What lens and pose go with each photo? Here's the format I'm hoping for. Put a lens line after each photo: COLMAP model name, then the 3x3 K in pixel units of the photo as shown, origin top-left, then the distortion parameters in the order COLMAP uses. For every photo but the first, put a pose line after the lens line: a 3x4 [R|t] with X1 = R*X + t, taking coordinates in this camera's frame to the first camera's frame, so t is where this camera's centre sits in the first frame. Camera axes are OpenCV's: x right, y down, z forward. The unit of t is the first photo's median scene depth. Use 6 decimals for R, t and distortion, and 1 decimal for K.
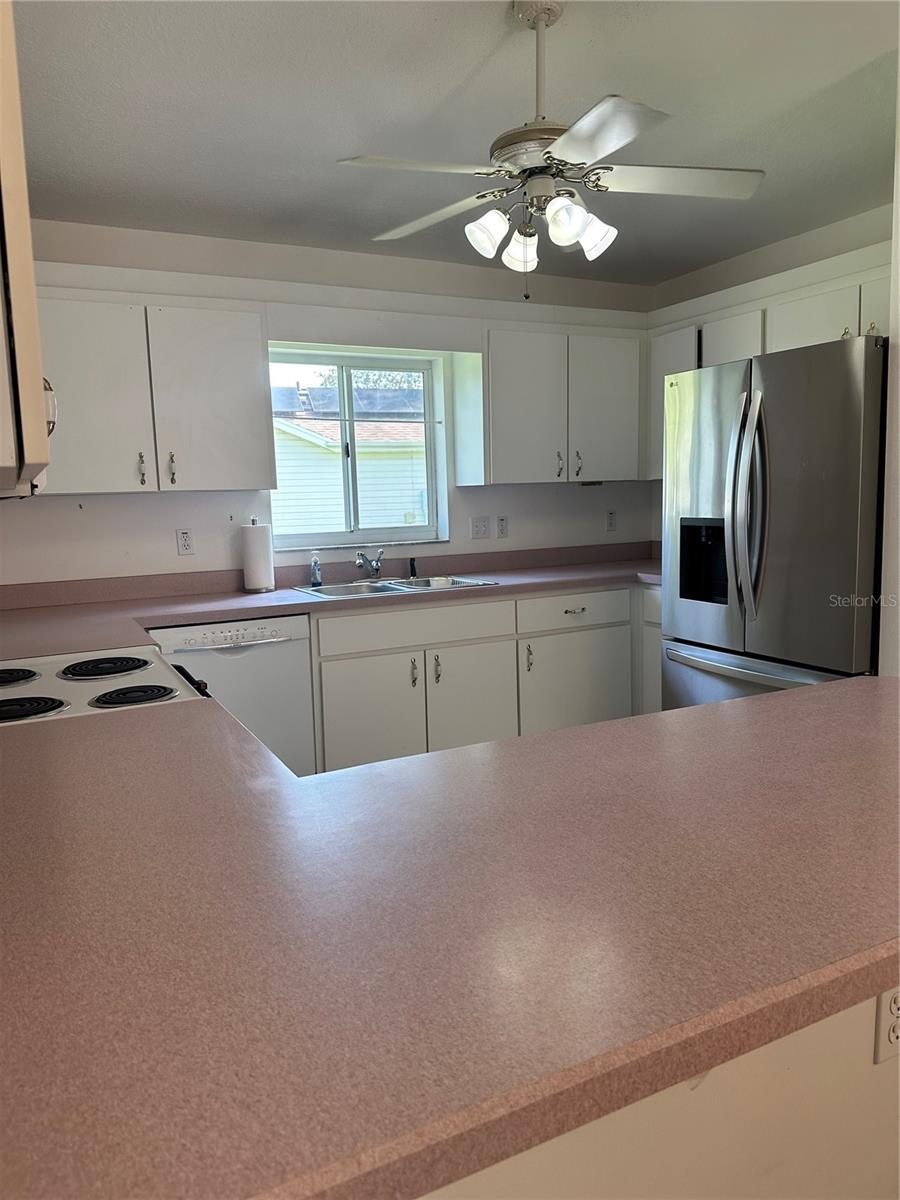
lens RADIAL K [[828.6, 0, 450.0], [0, 828.6, 600.0], [0, 0, 1]] dist [0.110494, -0.184771]
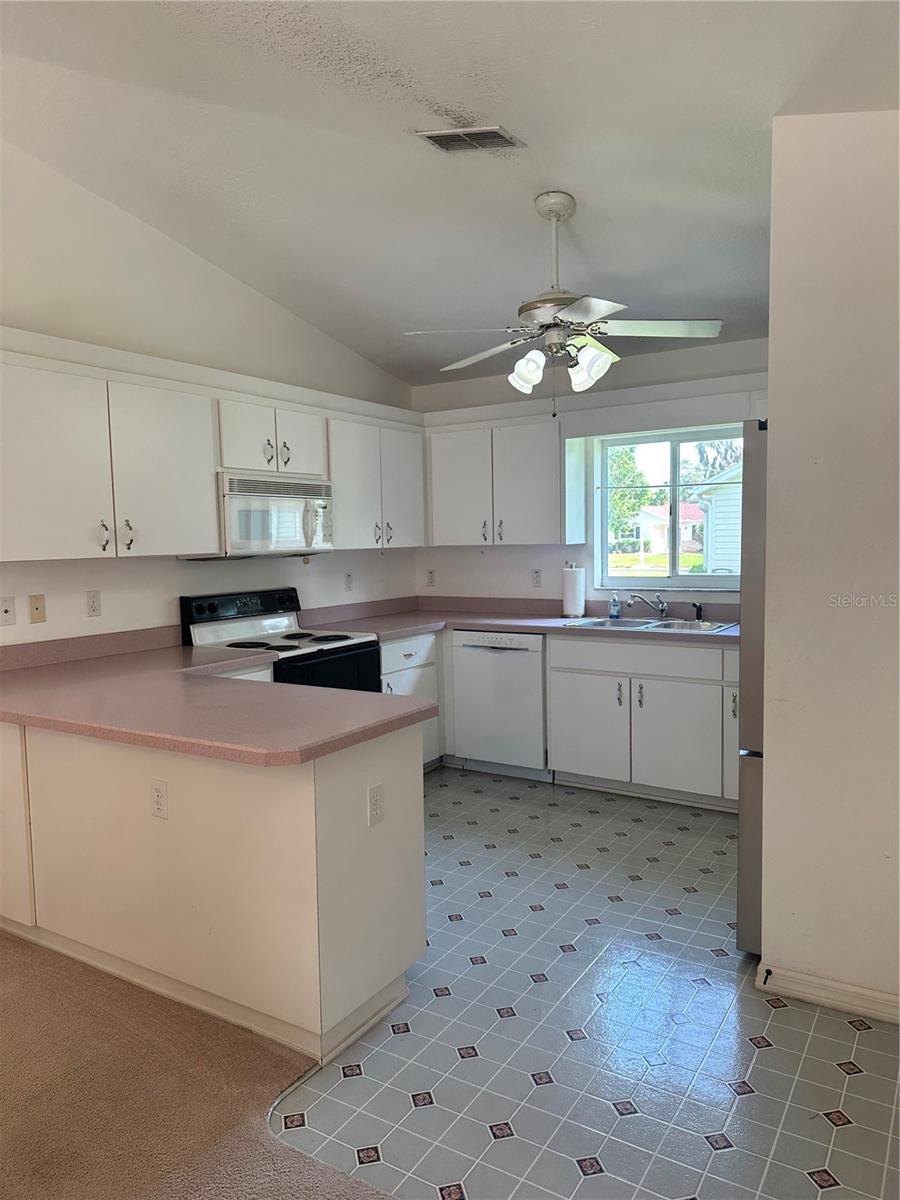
lens RADIAL K [[828.6, 0, 450.0], [0, 828.6, 600.0], [0, 0, 1]] dist [0.110494, -0.184771]
pose [[0.524061, 0.088281, -0.847093, 0.830049], [-0.104847, 0.993735, 0.038698, -0.070894], [0.845202, 0.068535, 0.530034, 0.106470]]
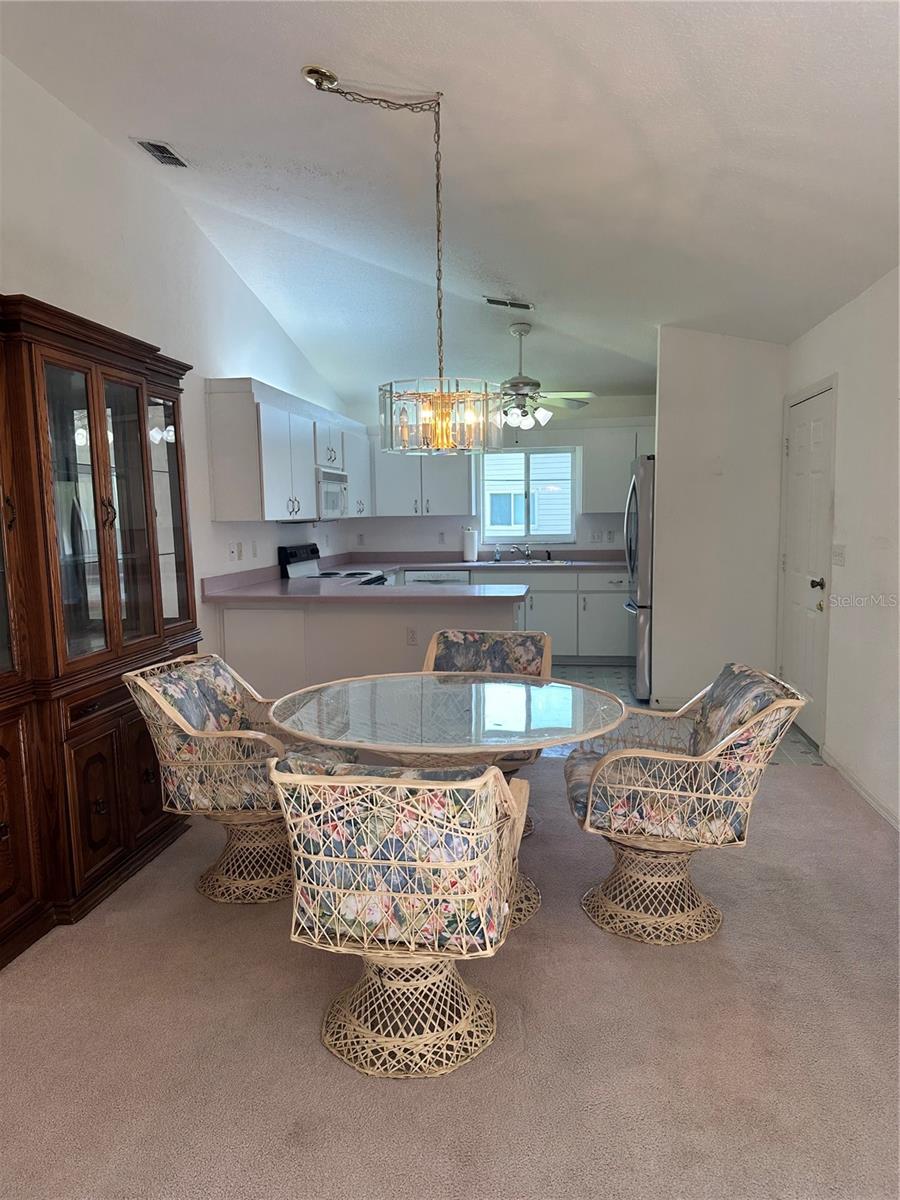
lens RADIAL K [[848.7, 0, 450.0], [0, 848.7, 600.0], [0, 0, 1]] dist [0.025886, -0.007894]
pose [[0.822828, 0.076198, -0.563158, 0.977766], [-0.081309, 0.996560, 0.016039, 0.056755], [0.562443, 0.032592, 0.826193, -0.840126]]
